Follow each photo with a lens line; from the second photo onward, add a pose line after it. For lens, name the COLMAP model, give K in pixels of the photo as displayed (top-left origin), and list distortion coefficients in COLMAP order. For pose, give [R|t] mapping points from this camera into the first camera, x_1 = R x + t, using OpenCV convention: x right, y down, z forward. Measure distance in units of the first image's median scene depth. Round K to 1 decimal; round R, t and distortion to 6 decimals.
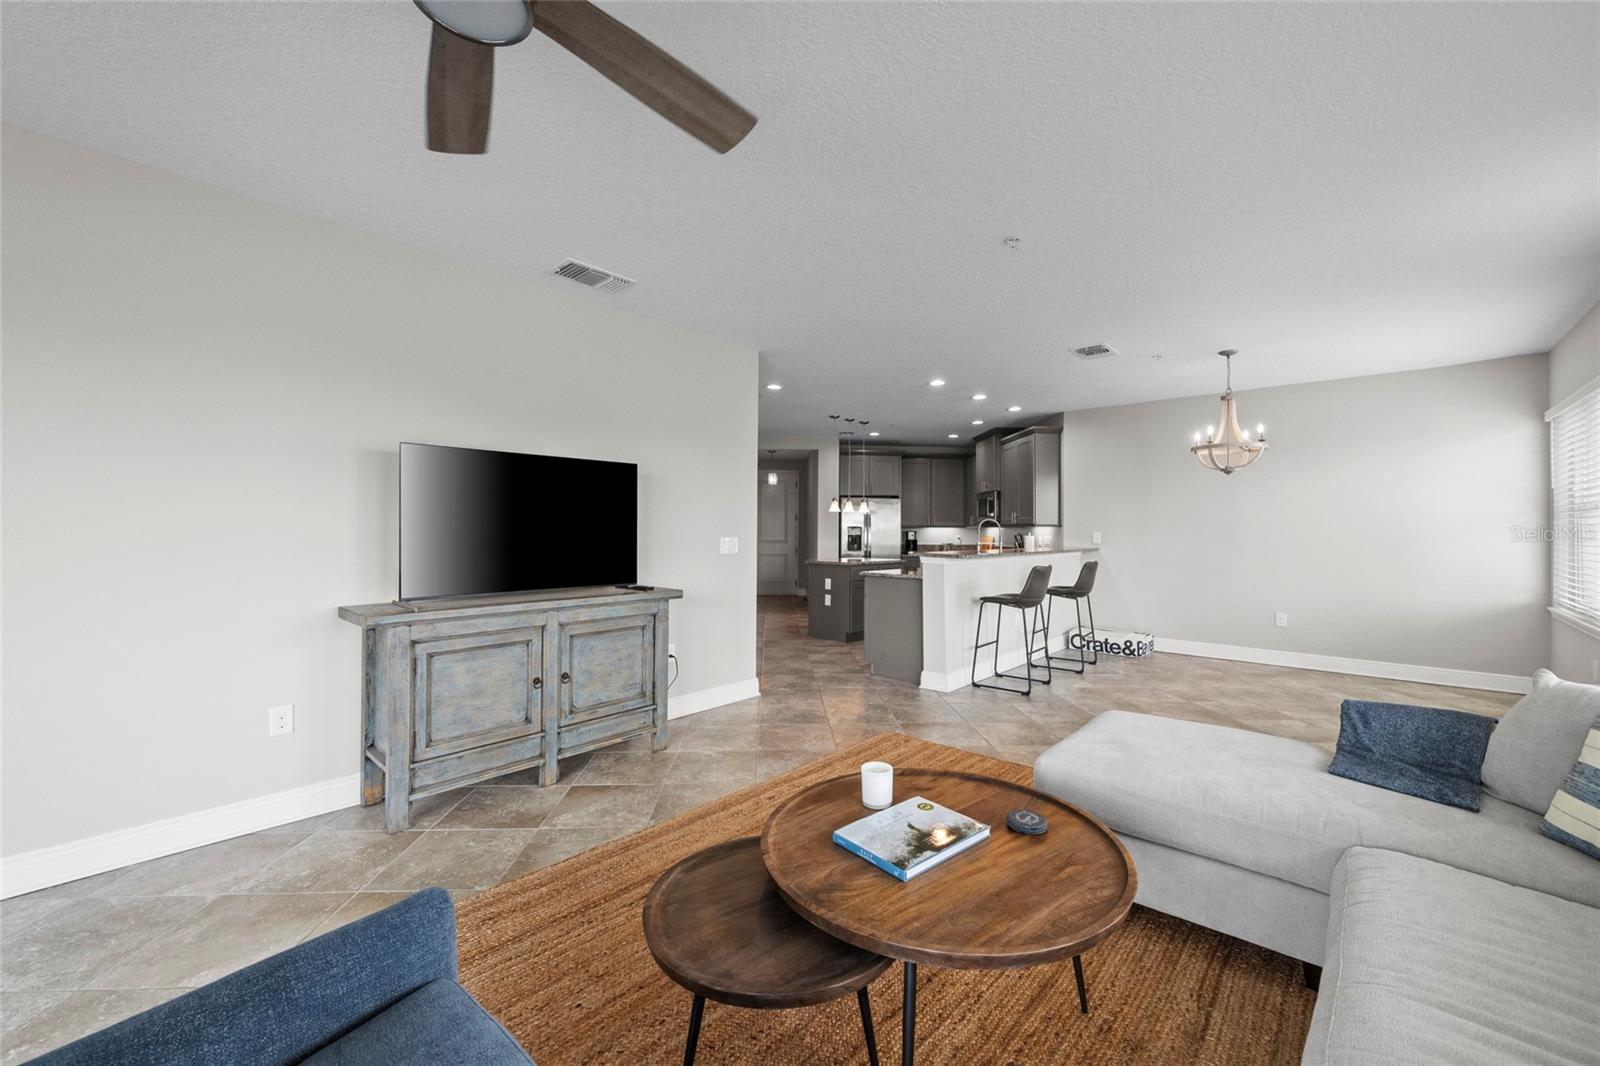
lens RADIAL K [[630.4, 0, 800.7], [0, 630.4, 526.3], [0, 0, 1]] dist [0.001178, -0.001026]
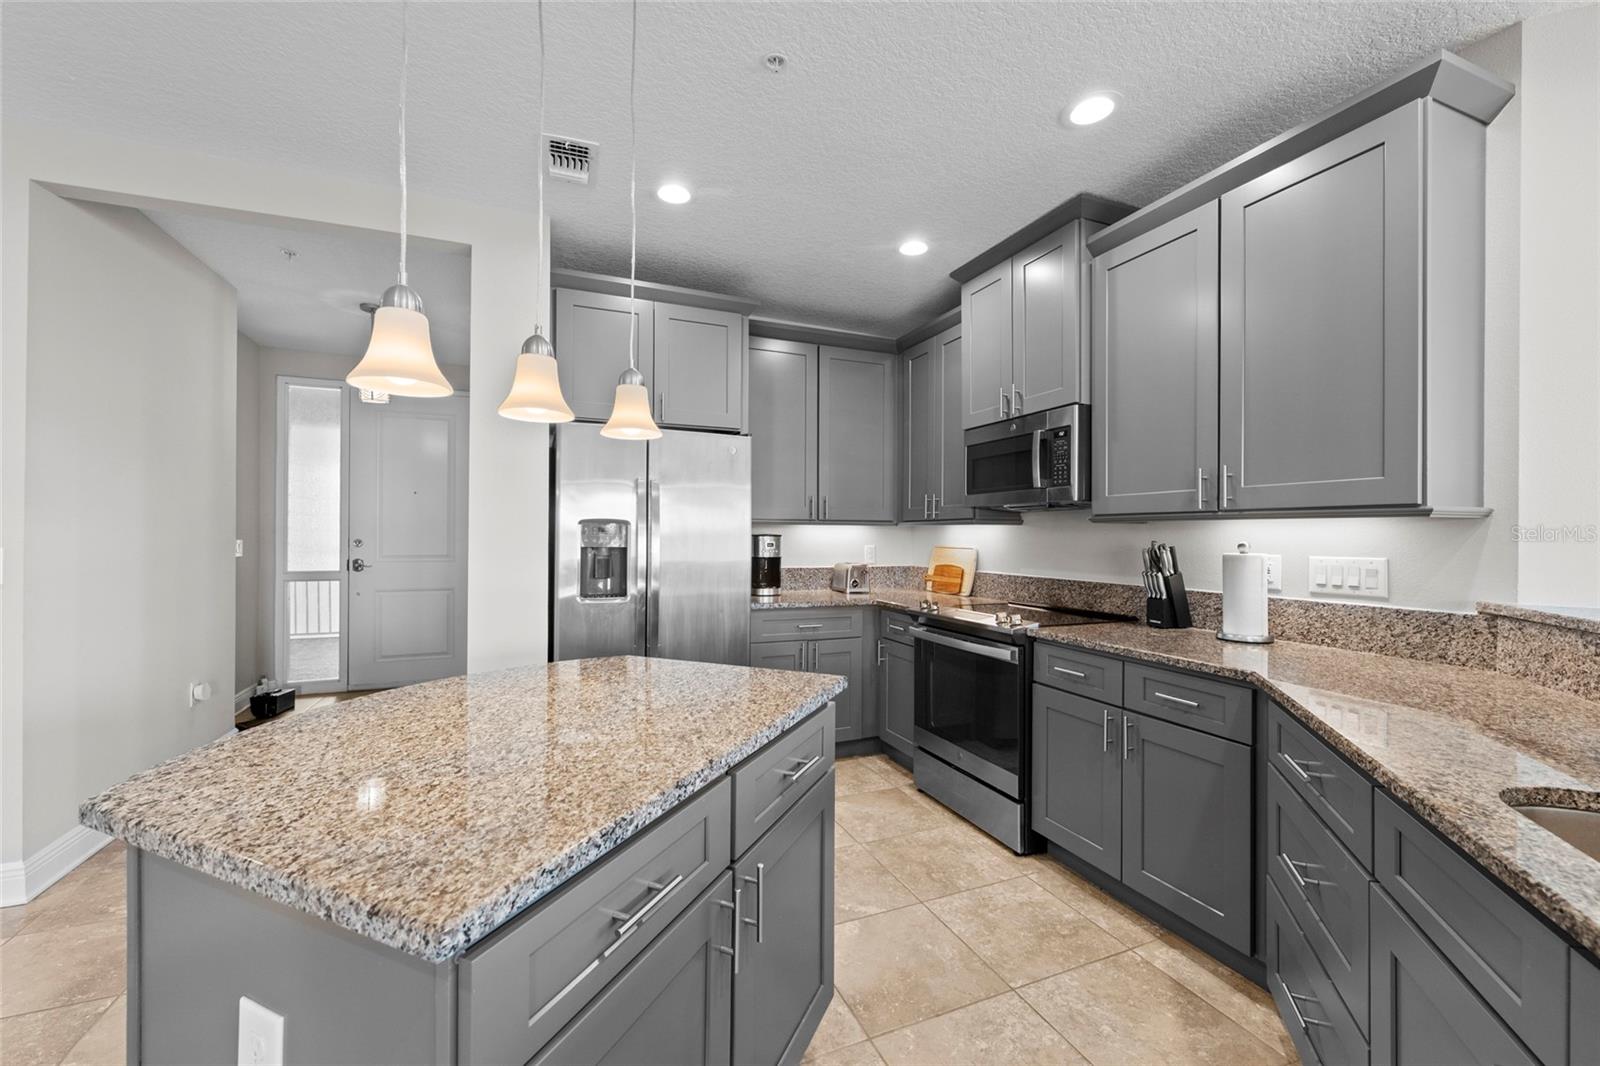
lens RADIAL K [[630.4, 0, 799.7], [0, 630.4, 530.4], [0, 0, 1]] dist [0.001178, -0.001026]
pose [[0.942892, 0.000792, 0.333097, 0.145937], [-0.002441, 0.999987, 0.004533, 0.007602], [-0.333089, -0.005087, 0.942882, 1.352134]]
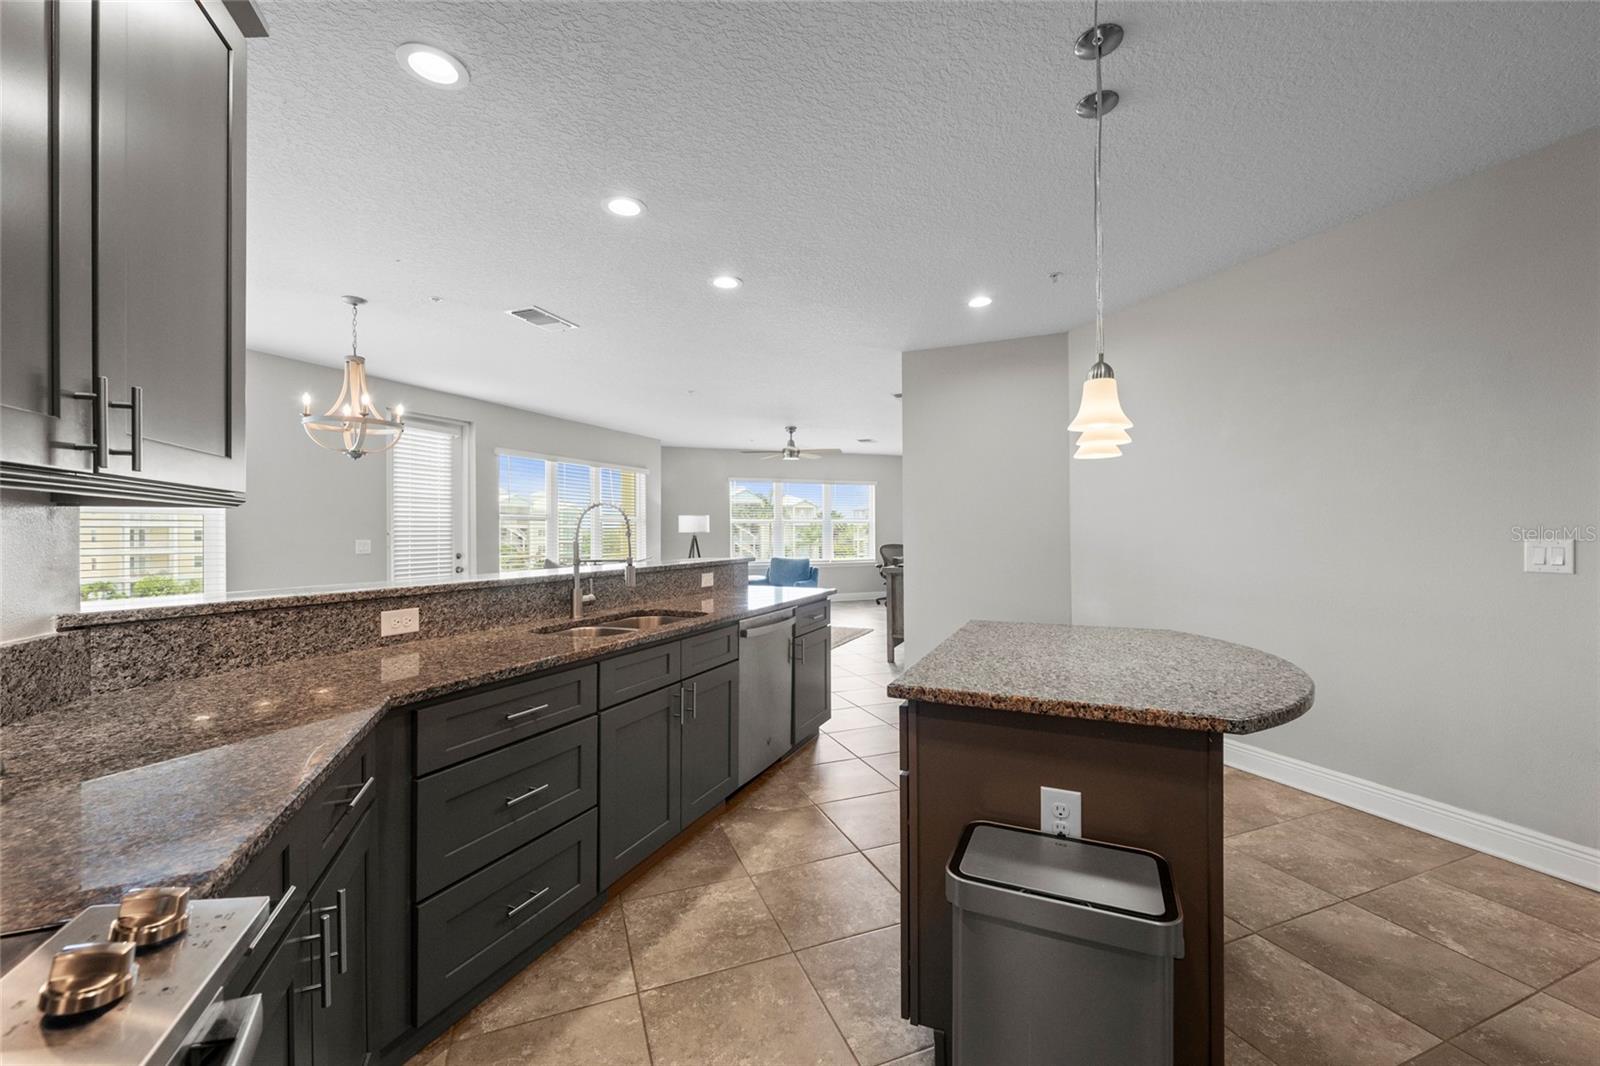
lens RADIAL K [[630.4, 0, 794.6], [0, 630.4, 530.6], [0, 0, 1]] dist [0.001178, -0.001026]
pose [[-0.946495, -0.000082, -0.322718, 0.429098], [0.003729, 0.999930, -0.011192, 0.015486], [0.322696, -0.011797, -0.946429, 1.964591]]
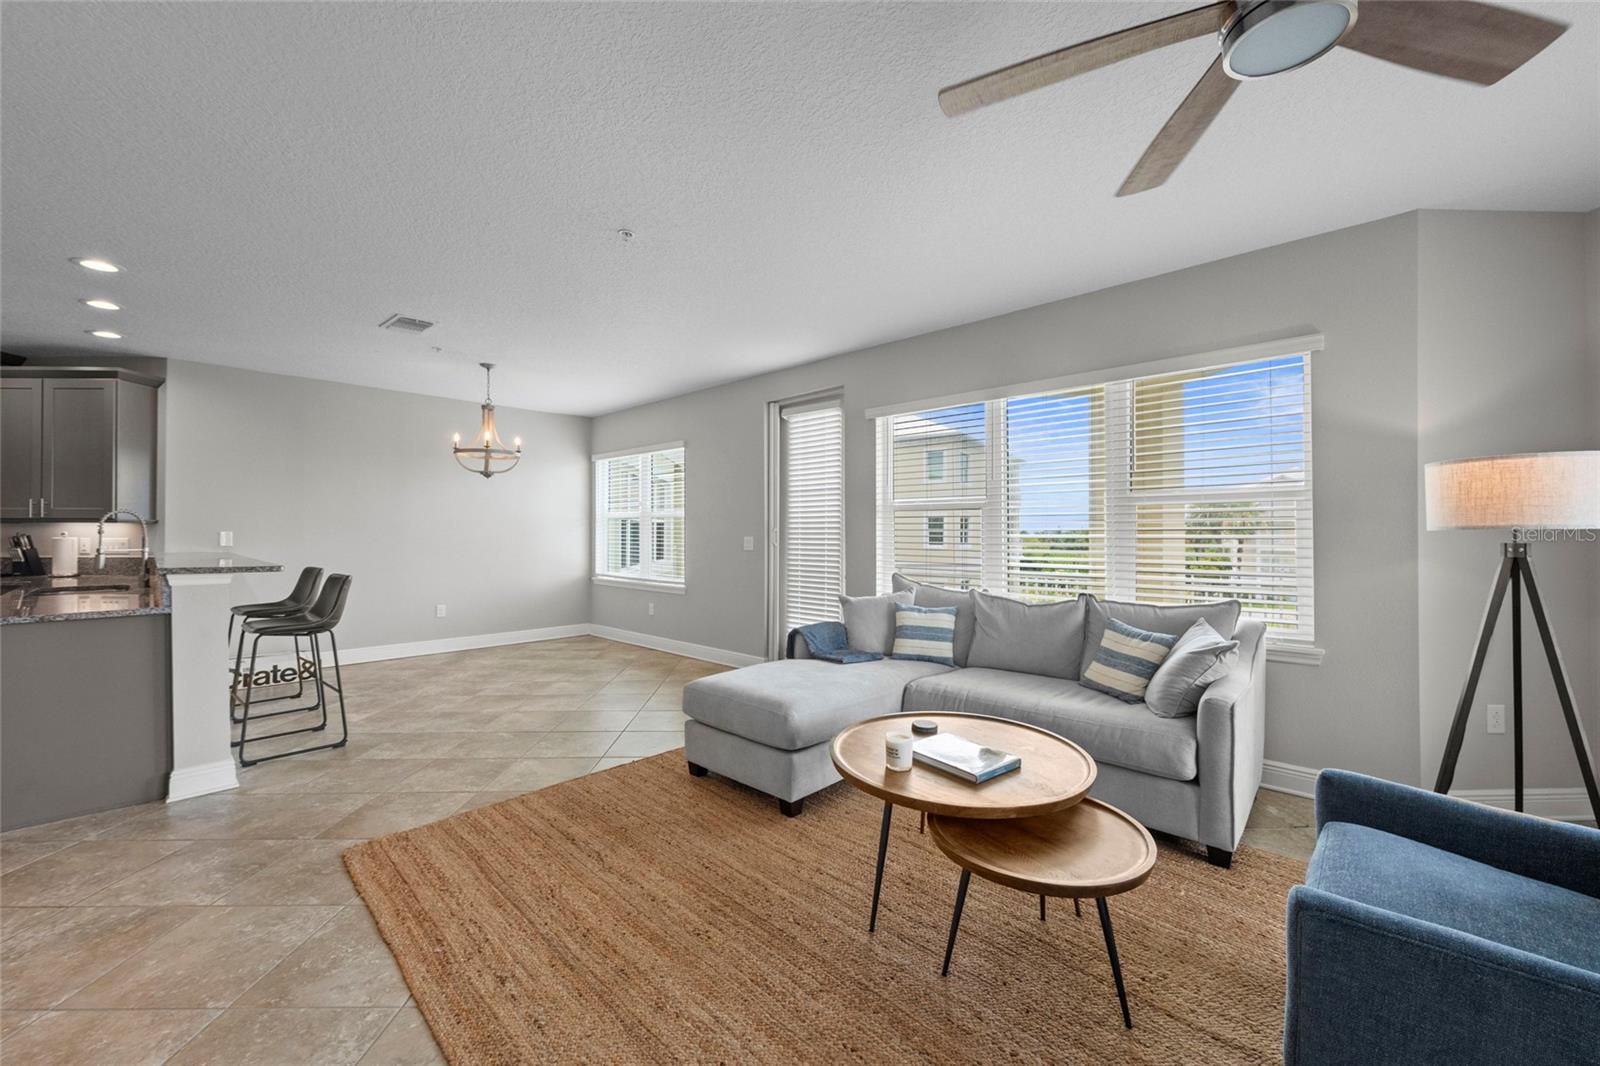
lens RADIAL K [[630.4, 0, 795.5], [0, 630.4, 530.3], [0, 0, 1]] dist [0.001178, -0.001026]
pose [[0.035456, -0.000549, 0.999371, -0.388326], [-0.009375, 0.999956, 0.000882, 0.001638], [-0.999327, -0.009400, 0.035450, 0.433755]]
